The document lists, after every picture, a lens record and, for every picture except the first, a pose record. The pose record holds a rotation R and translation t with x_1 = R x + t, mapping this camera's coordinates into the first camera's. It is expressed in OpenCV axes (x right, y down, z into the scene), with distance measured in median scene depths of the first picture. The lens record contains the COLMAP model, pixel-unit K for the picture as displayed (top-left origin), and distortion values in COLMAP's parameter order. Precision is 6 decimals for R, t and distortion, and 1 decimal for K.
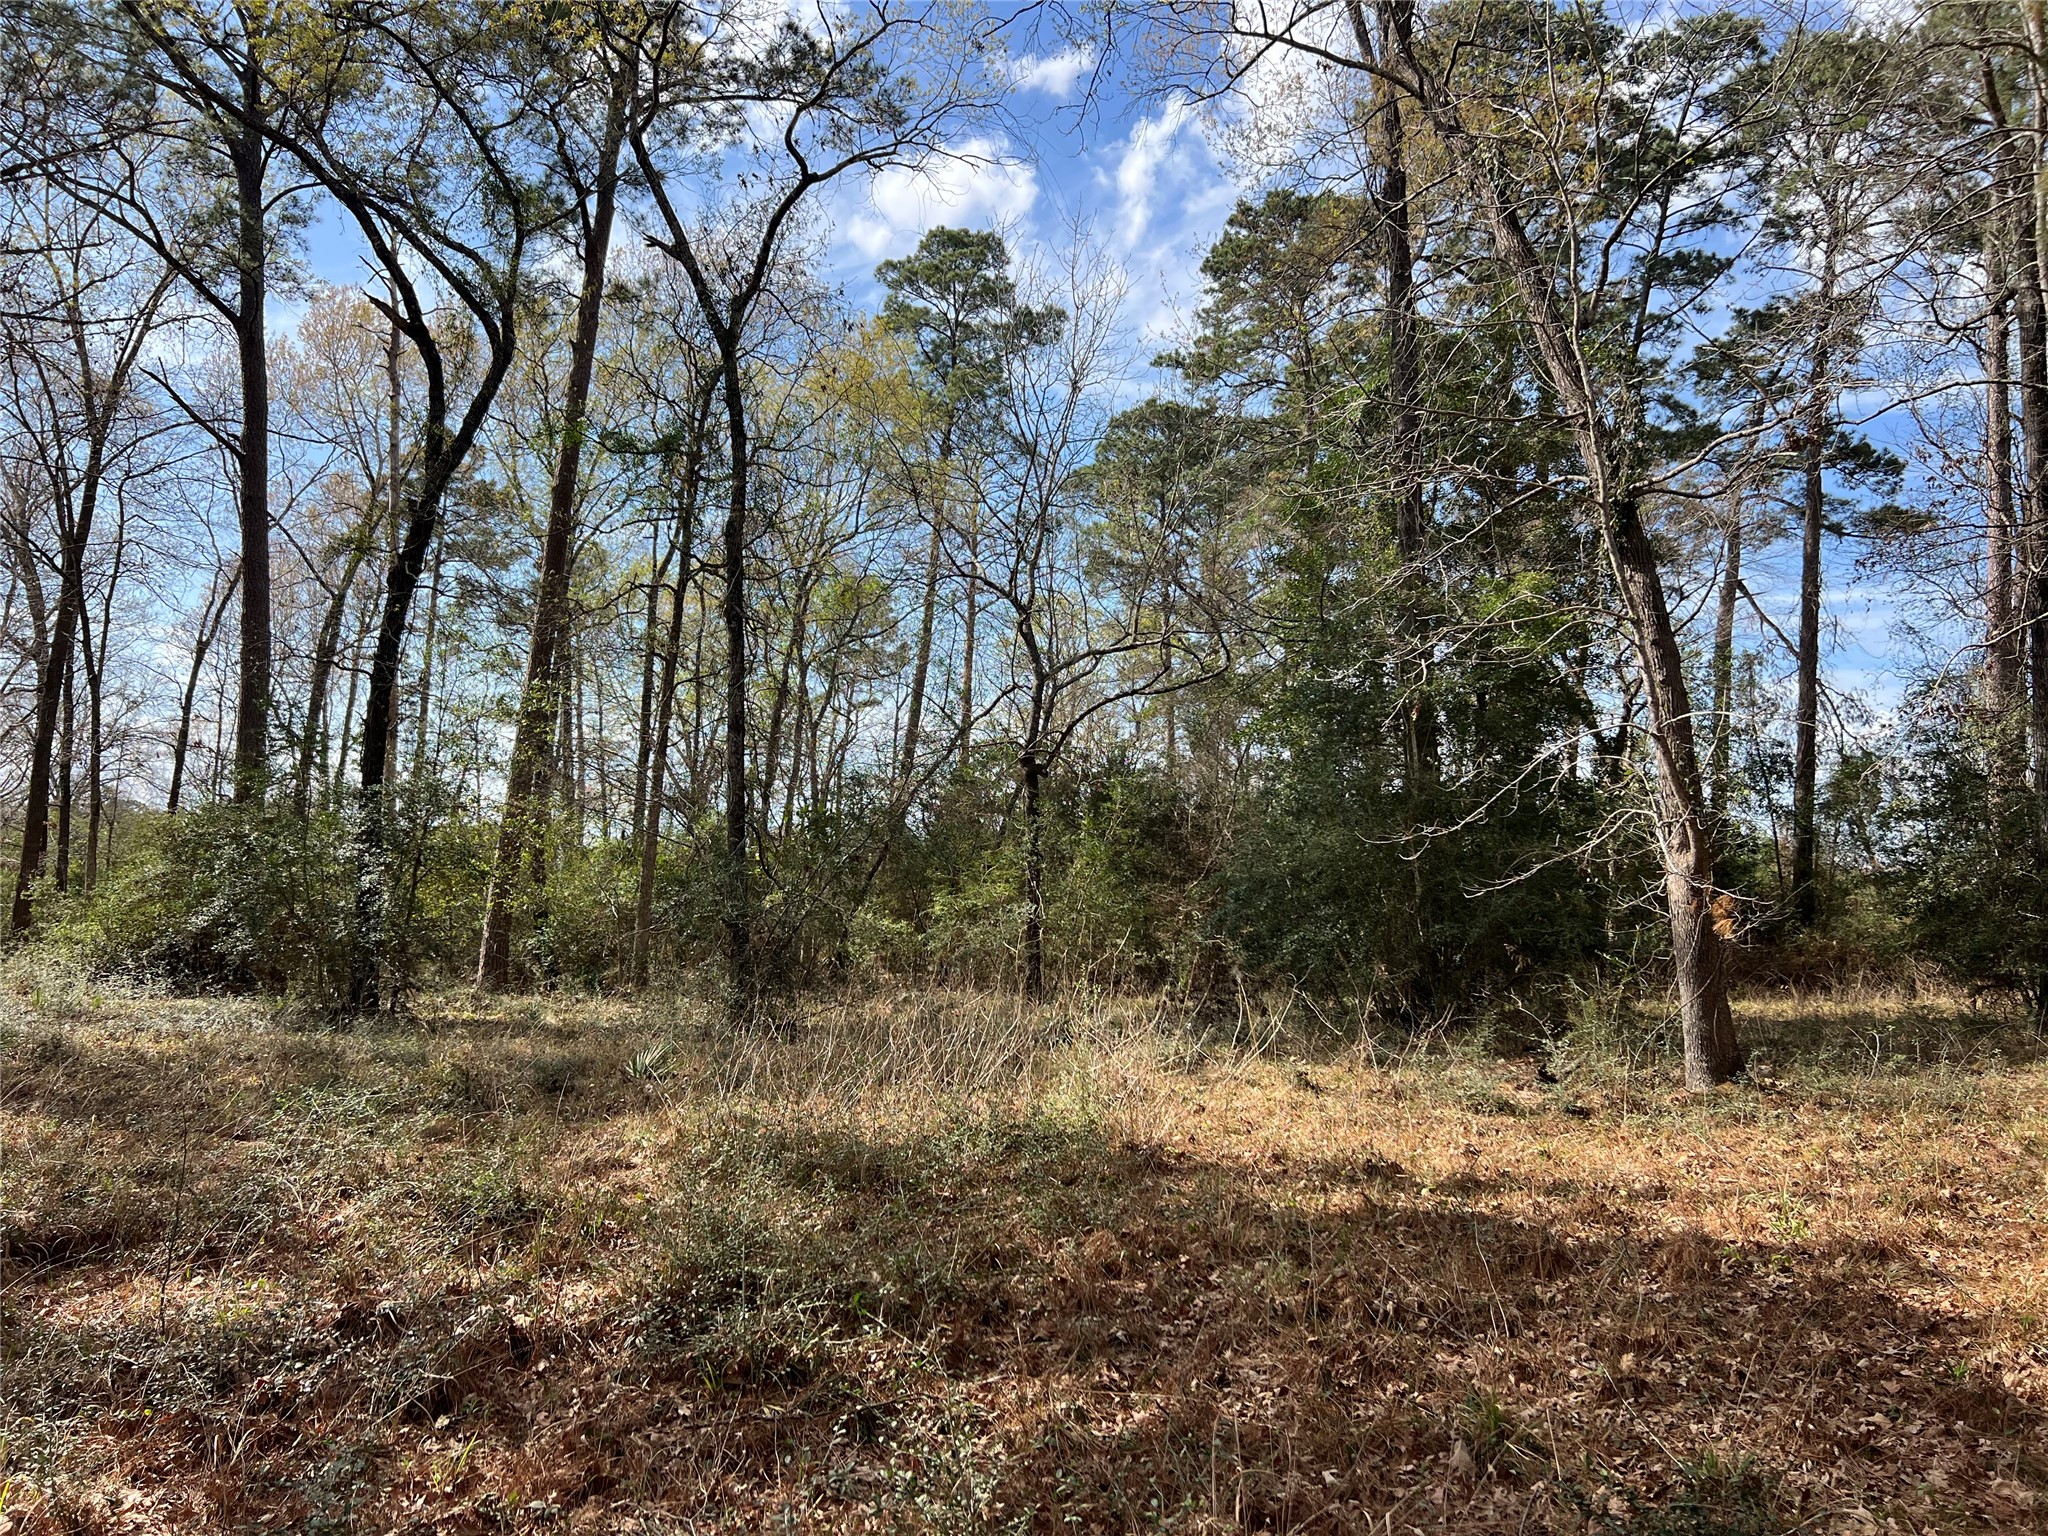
lens RADIAL K [[1528.1, 0, 1024.0], [0, 1528.1, 768.0], [0, 0, 1]] dist [0.007926, 0.006537]
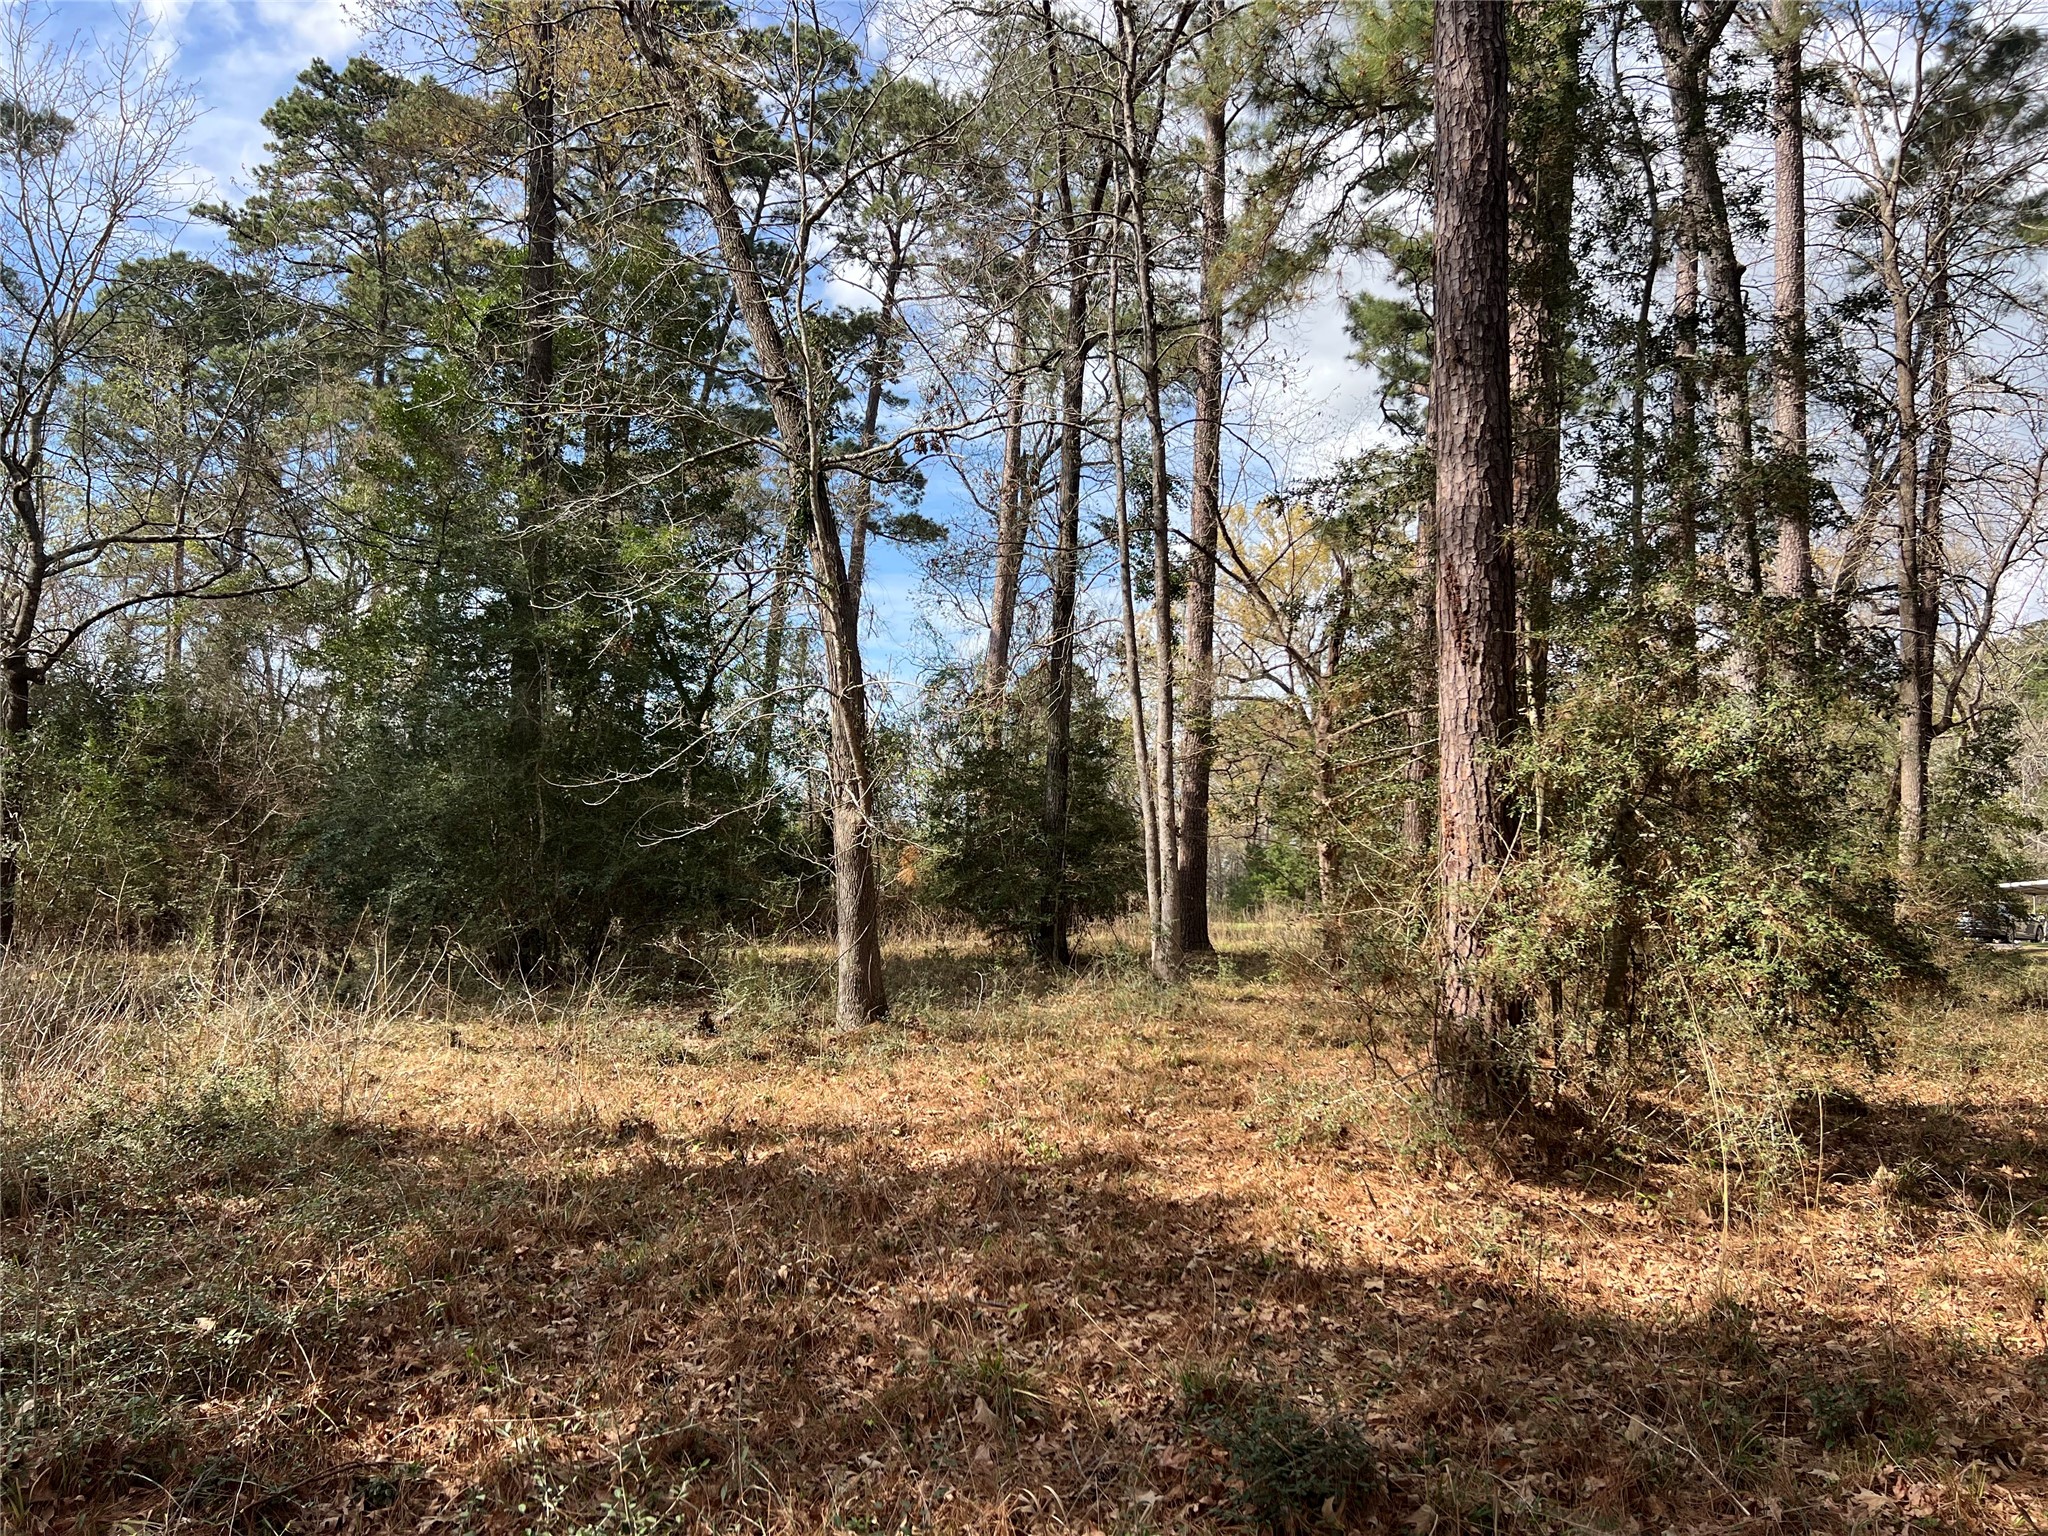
lens RADIAL K [[1513.2, 0, 1024.0], [0, 1513.2, 768.0], [0, 0, 1]] dist [0.098241, -0.201248]
pose [[0.800712, 0.056295, 0.596398, -0.040178], [-0.076764, 0.997009, 0.008952, 0.002686], [-0.594111, -0.052950, 0.802639, 0.026635]]
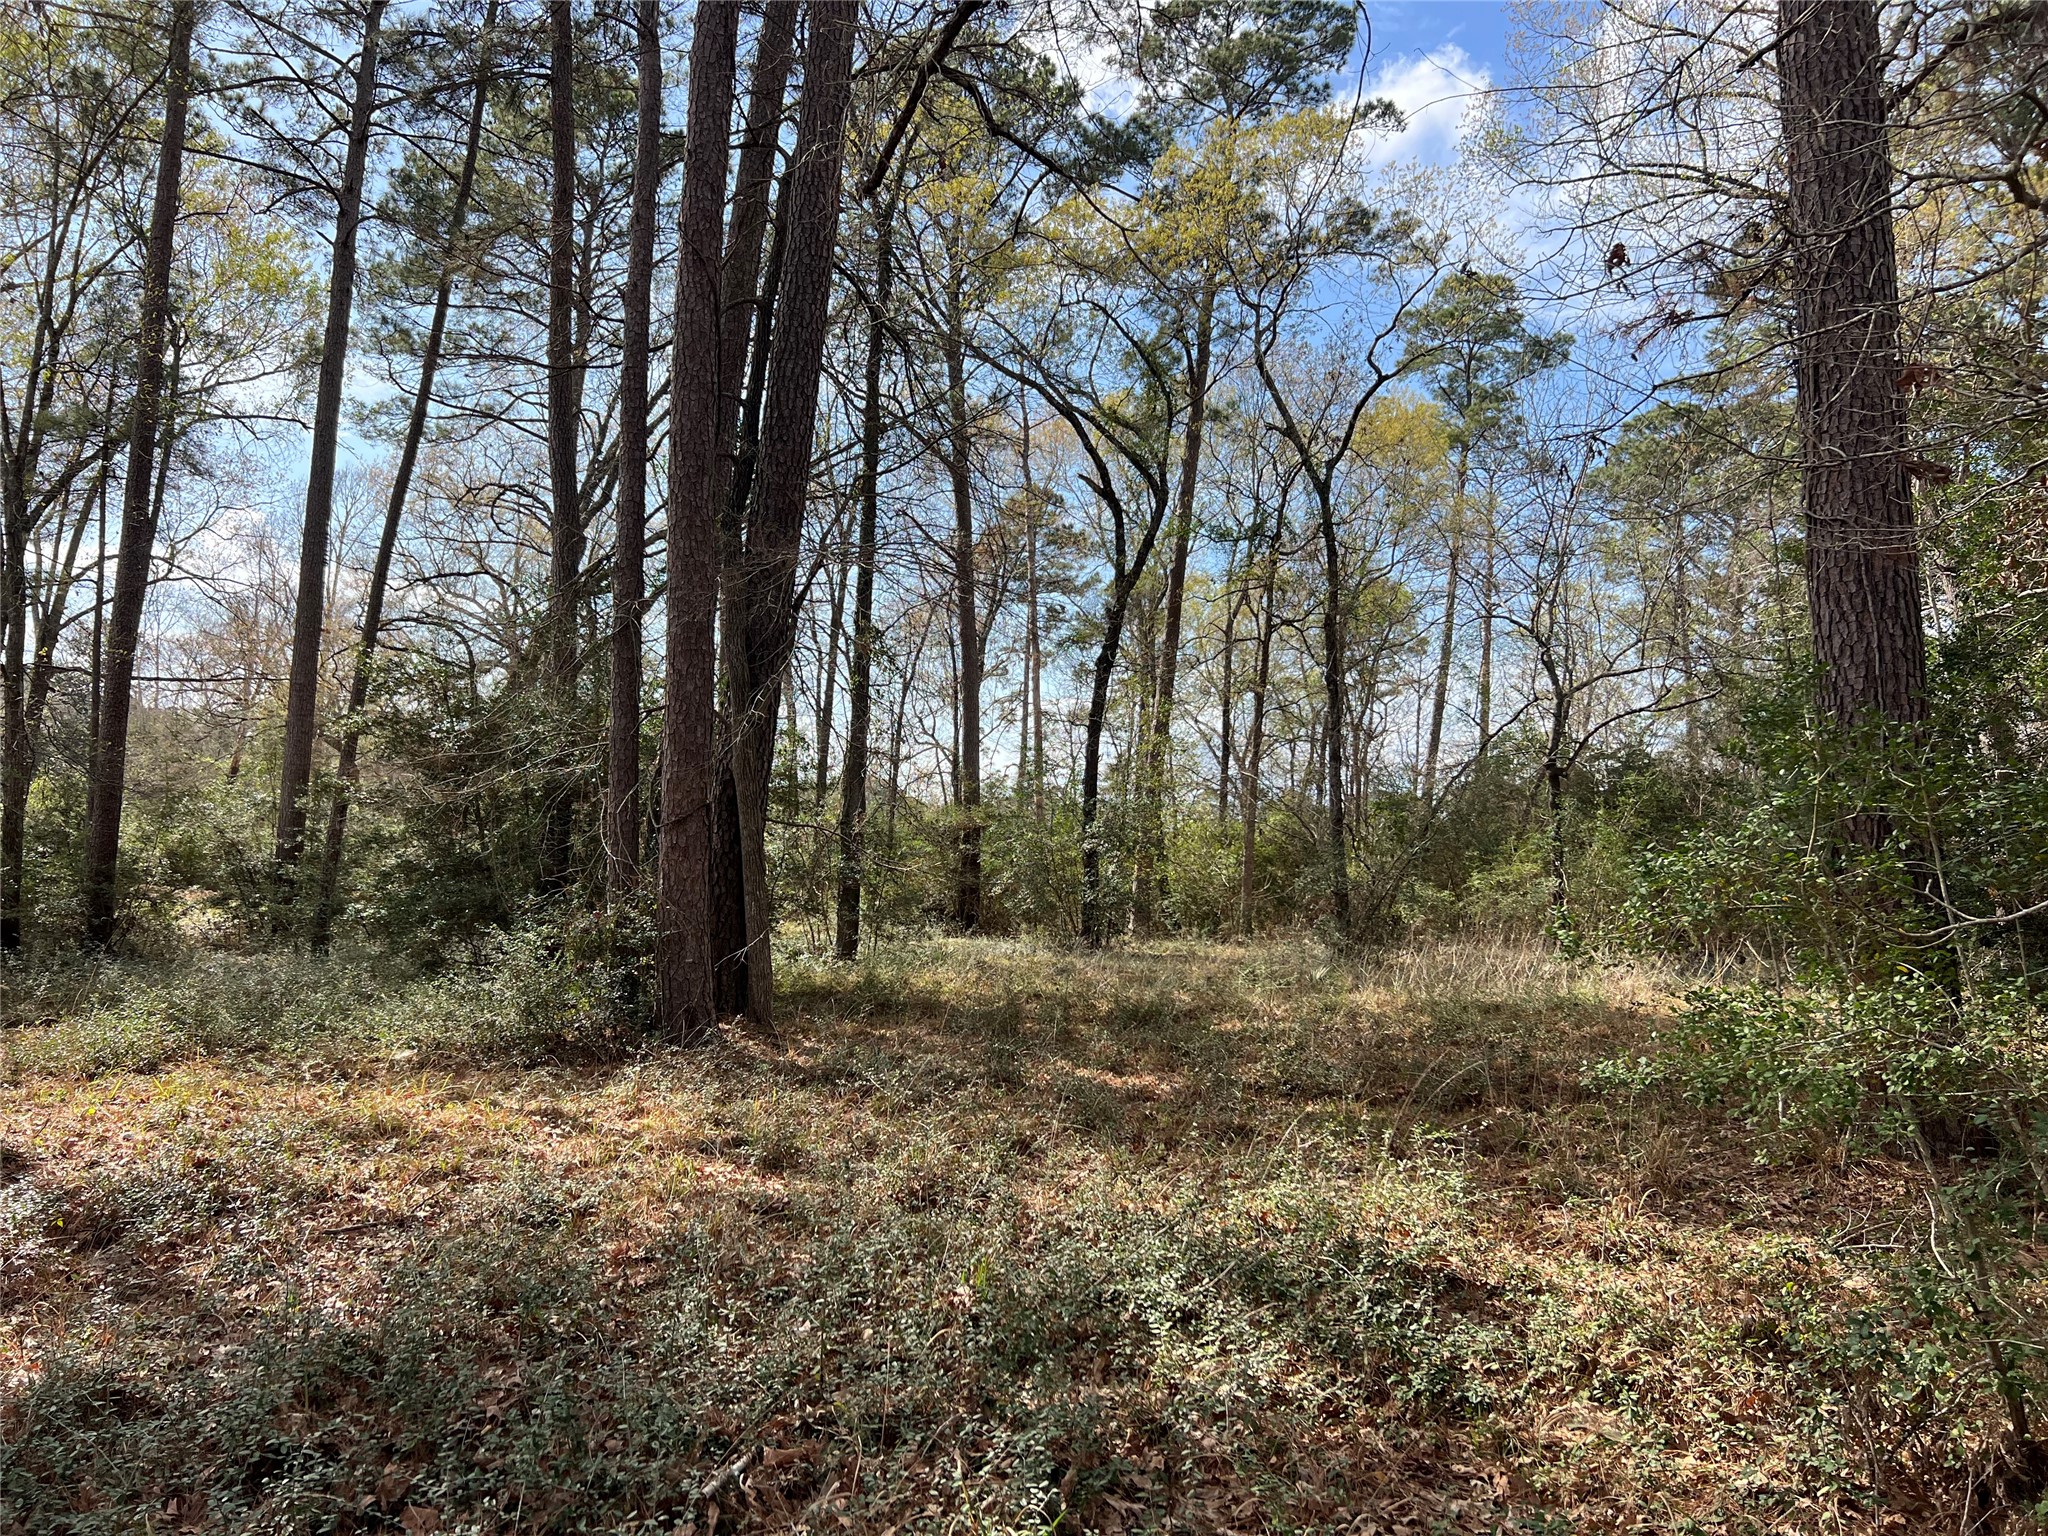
lens RADIAL K [[1528.1, 0, 1024.0], [0, 1528.1, 768.0], [0, 0, 1]] dist [0.007926, 0.006537]
pose [[0.947927, -0.022238, -0.317711, -0.008502], [0.031809, 0.999182, 0.024968, -0.047666], [0.316896, -0.033774, 0.947859, -0.333176]]
